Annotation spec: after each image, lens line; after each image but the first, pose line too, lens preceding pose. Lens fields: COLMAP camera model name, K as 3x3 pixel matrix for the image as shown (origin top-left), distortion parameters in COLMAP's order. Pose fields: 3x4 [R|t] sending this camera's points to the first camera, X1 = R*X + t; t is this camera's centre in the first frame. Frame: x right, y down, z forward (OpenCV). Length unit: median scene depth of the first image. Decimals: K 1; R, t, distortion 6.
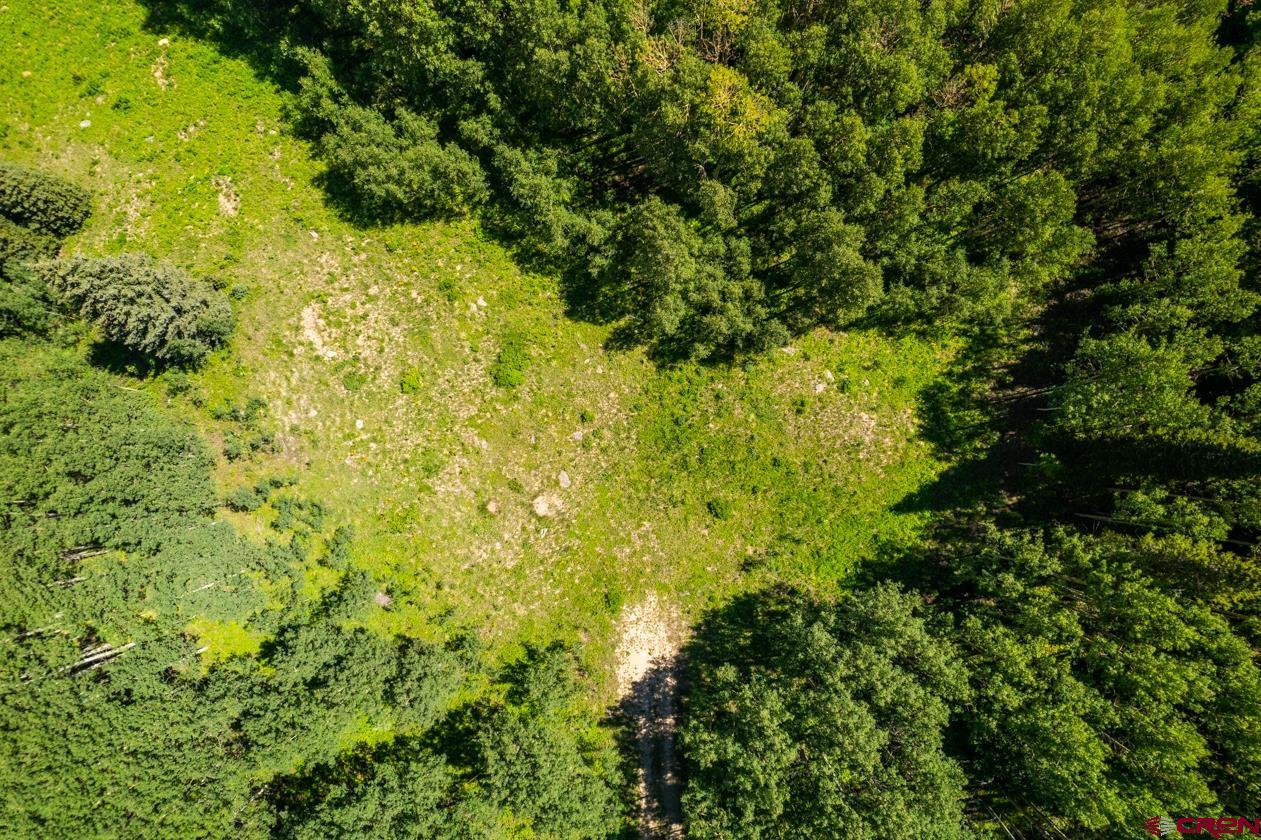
lens RADIAL K [[807.6, 0, 633.8], [0, 807.6, 424.4], [0, 0, 1]] dist [-0.079538, 0.076732]
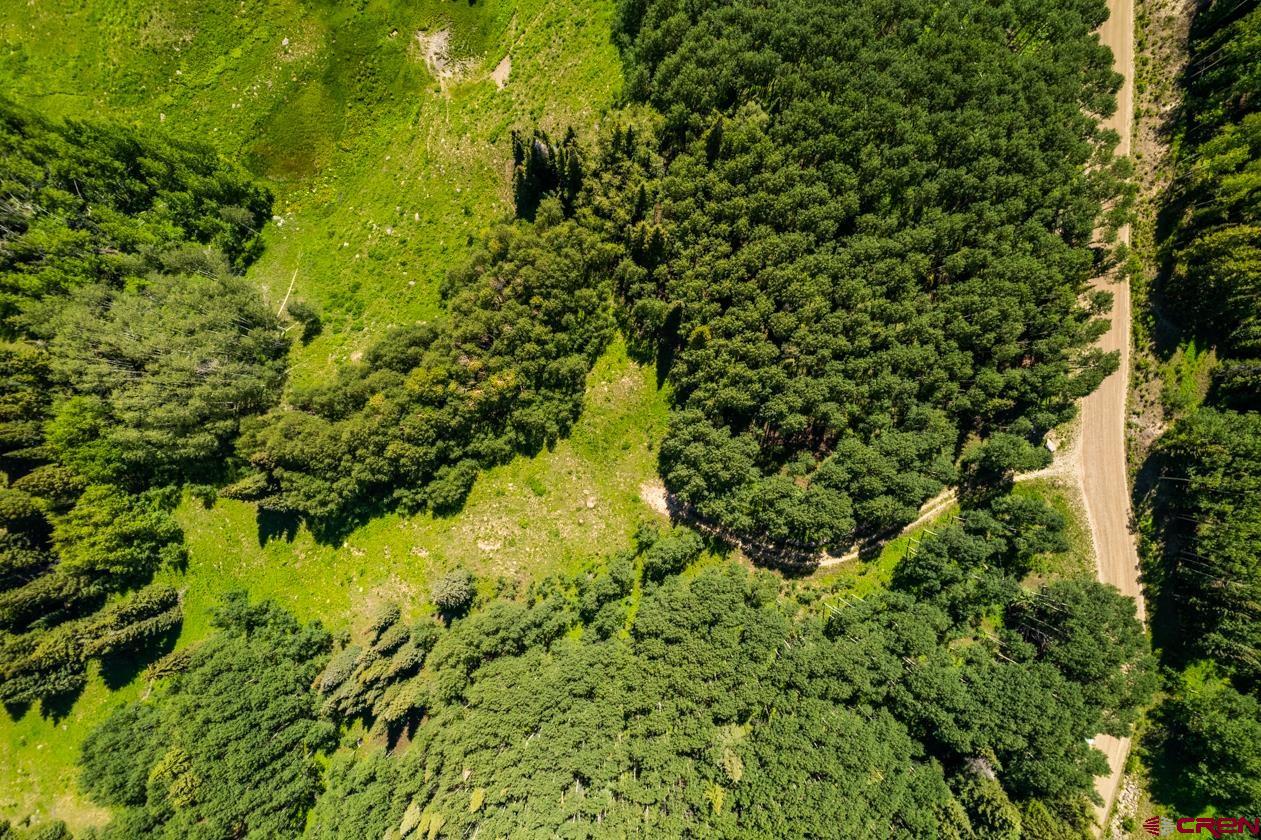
lens RADIAL K [[807.6, 0, 633.8], [0, 807.6, 424.4], [0, 0, 1]] dist [-0.079538, 0.076732]
pose [[0.506879, -0.862017, 0.000314, 0.179427], [0.862017, 0.506878, -0.000959, 0.094085], [0.000667, 0.000756, 0.999999, -1.612401]]
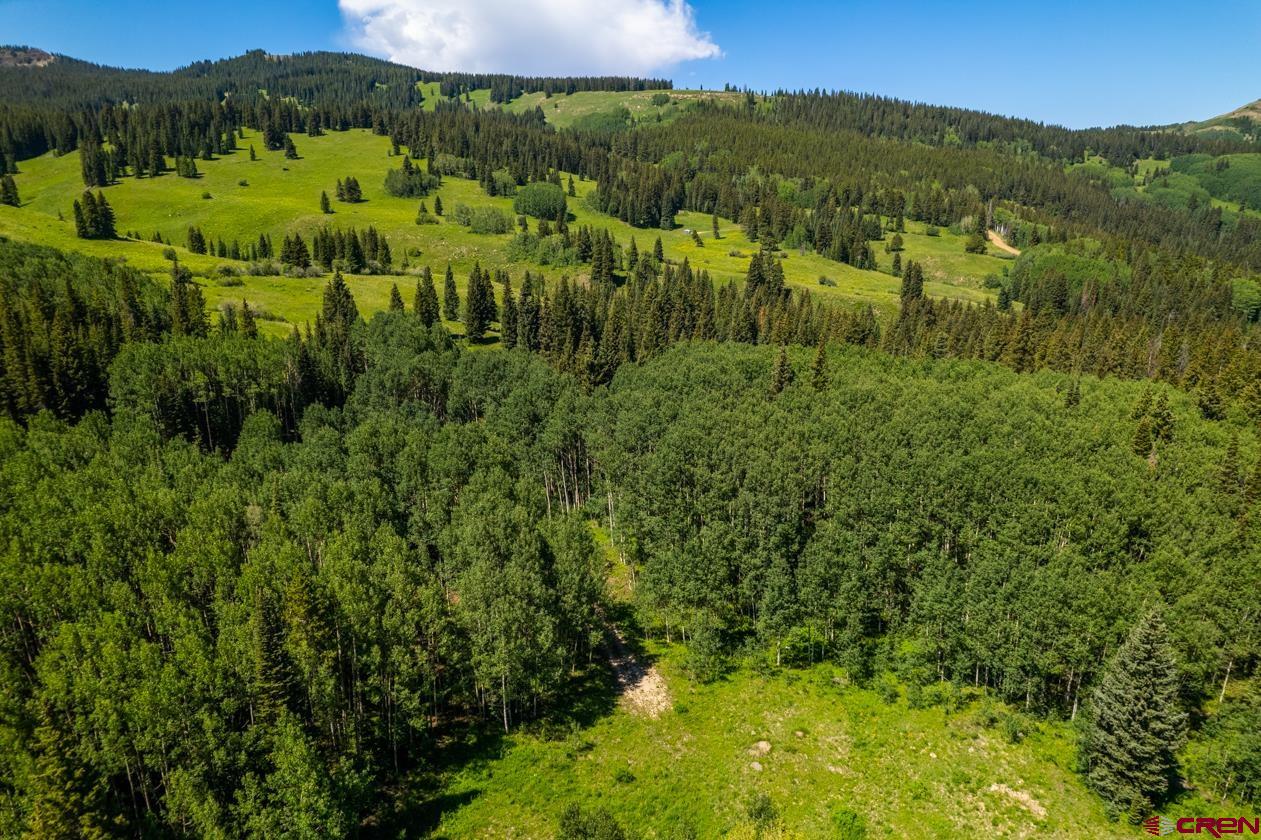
lens RADIAL K [[808.6, 0, 630.5], [0, 808.6, 420.0], [0, 0, 1]] dist [-0.072776, 0.068140]
pose [[-0.953916, 0.100467, -0.282755, 0.376364], [-0.299359, -0.253619, 0.919816, -0.838402], [0.020699, 0.962073, 0.272007, 0.190533]]
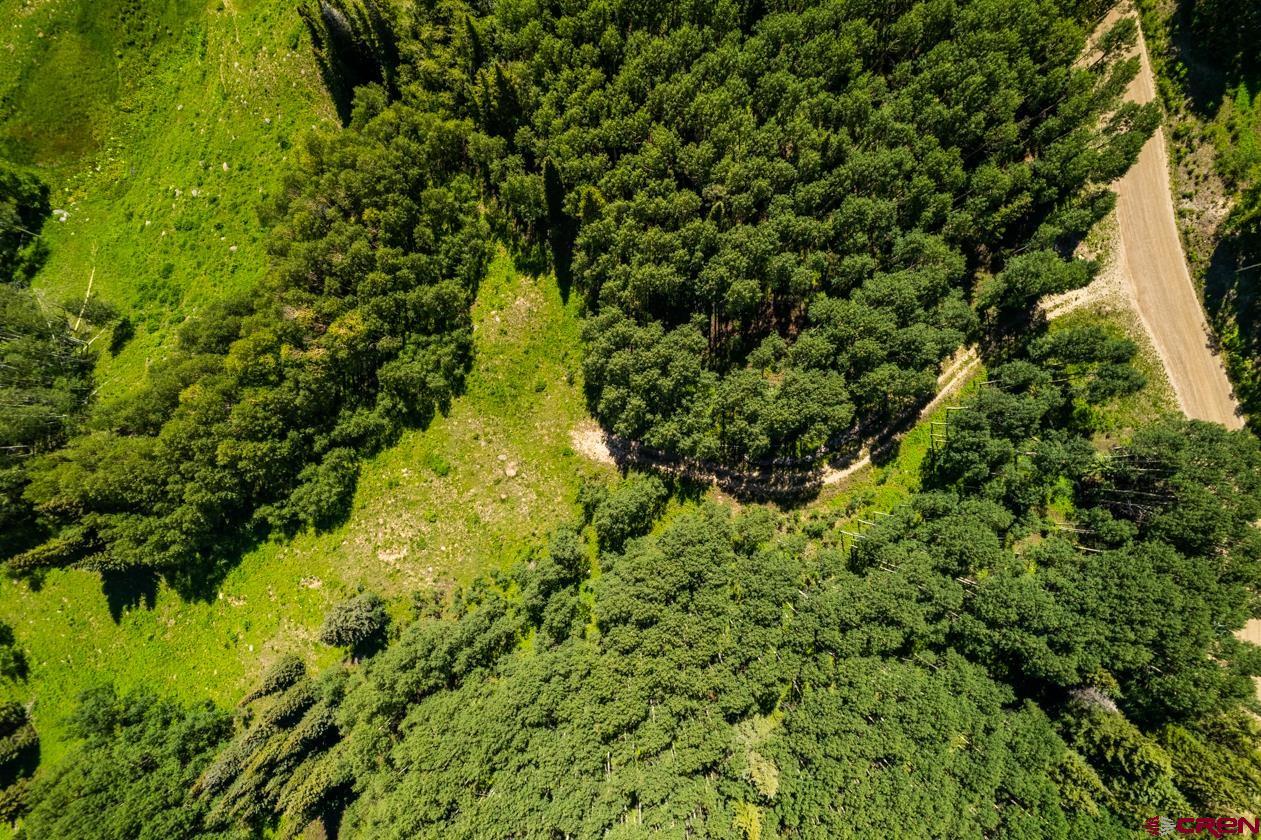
lens RADIAL K [[807.6, 0, 633.8], [0, 807.6, 424.4], [0, 0, 1]] dist [-0.079538, 0.076732]
pose [[0.306460, -0.951817, 0.011288, 0.066579], [0.951853, 0.306523, 0.004341, 0.345284], [-0.007592, 0.009414, 0.999927, -0.978800]]
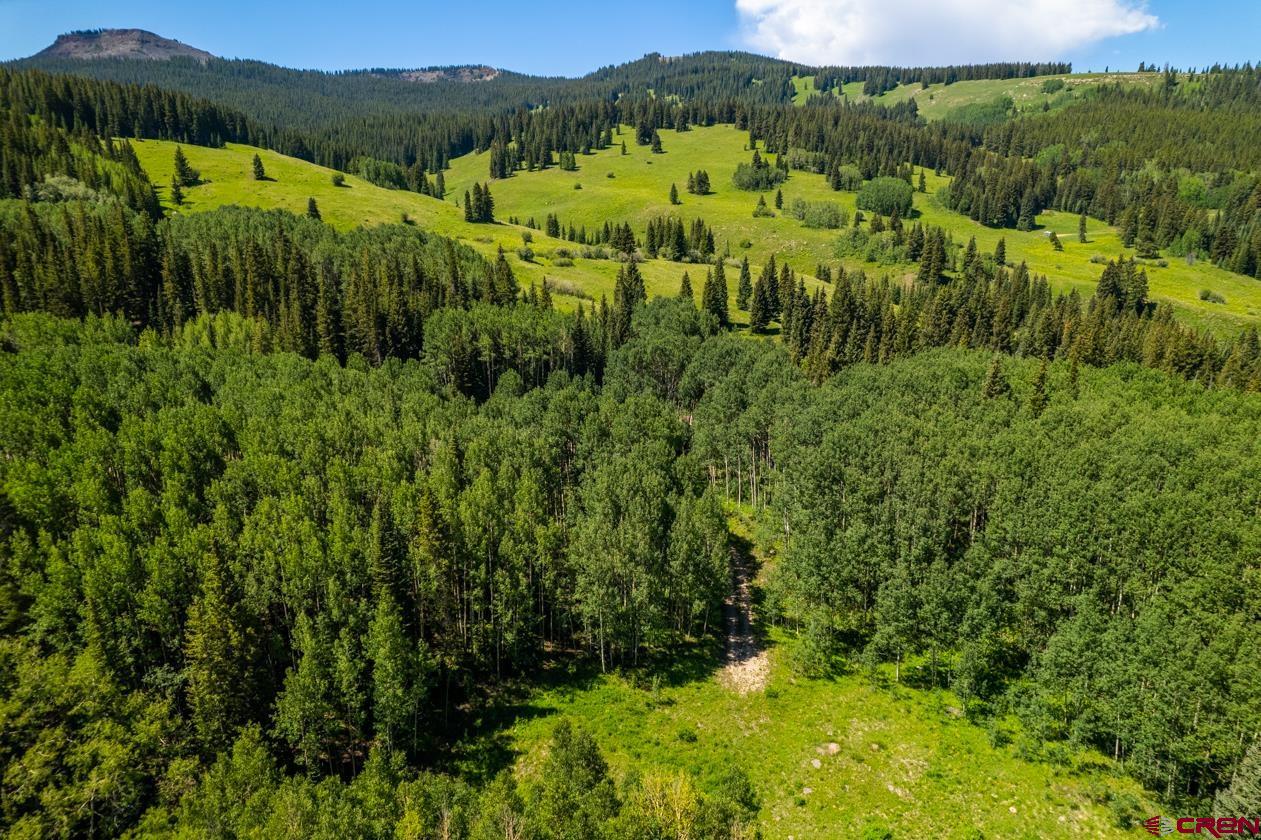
lens RADIAL K [[807.6, 0, 633.8], [0, 807.6, 424.4], [0, 0, 1]] dist [-0.079538, 0.076732]
pose [[-0.990950, -0.021034, 0.132576, 0.035695], [0.133209, -0.275922, 0.951905, -0.957720], [0.016558, 0.960950, 0.276226, 0.196390]]
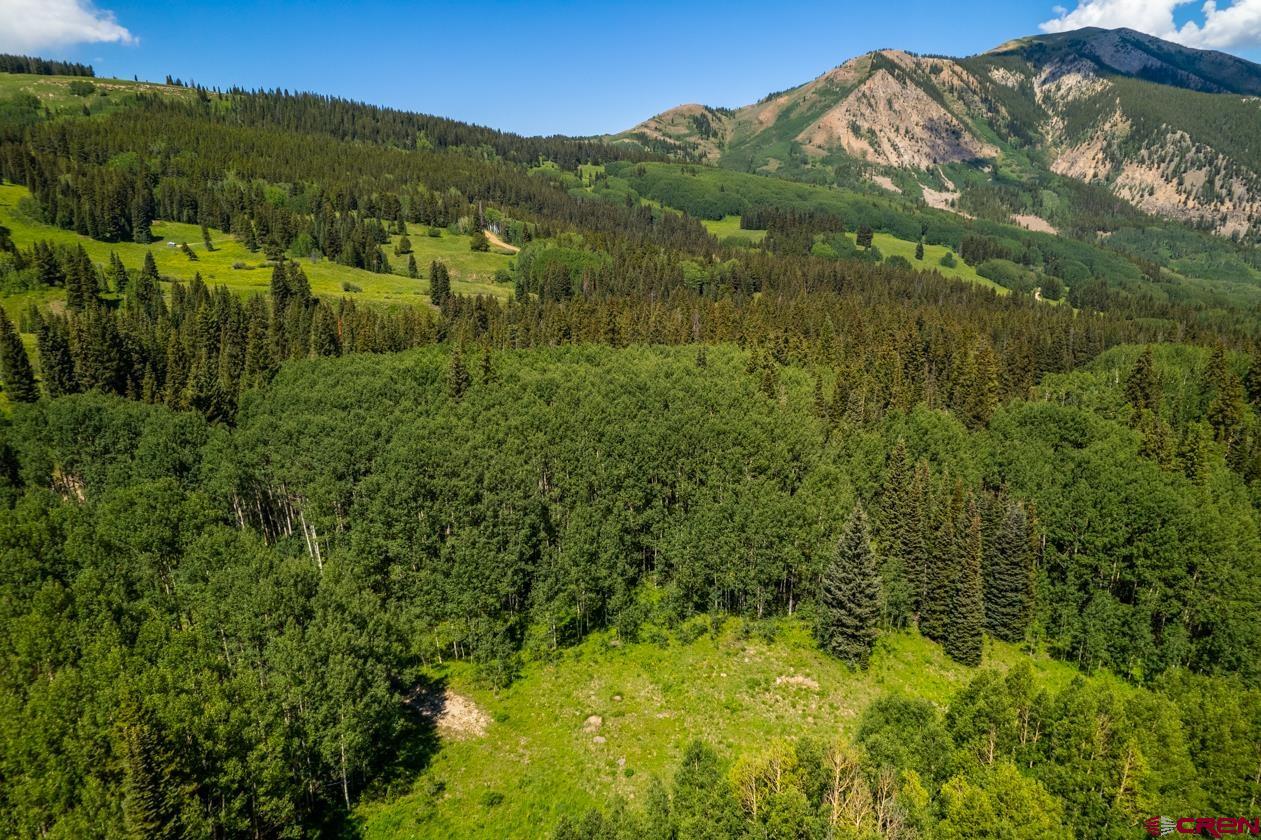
lens RADIAL K [[809.7, 0, 632.7], [0, 809.7, 425.8], [0, 0, 1]] dist [-0.081675, 0.075435]
pose [[-0.597501, 0.240486, -0.764957, 0.718495], [-0.801638, -0.156319, 0.577010, -0.615917], [0.019185, 0.957983, 0.286183, 0.189533]]
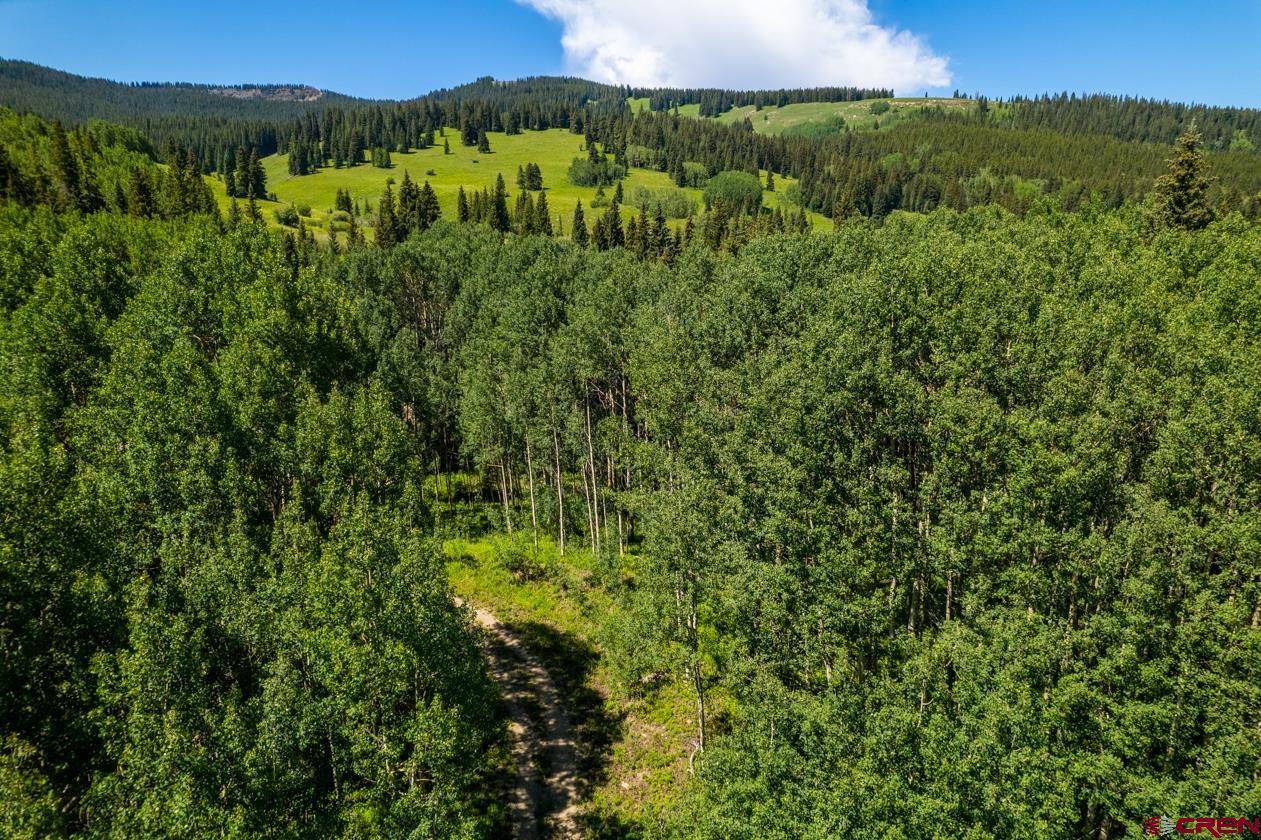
lens RADIAL K [[807.6, 0, 633.8], [0, 807.6, 424.4], [0, 0, 1]] dist [-0.079538, 0.076732]
pose [[-0.998335, 0.019808, -0.054176, 0.004068], [-0.057333, -0.237260, 0.969753, 0.136210], [0.006355, 0.971244, 0.238000, 0.618318]]
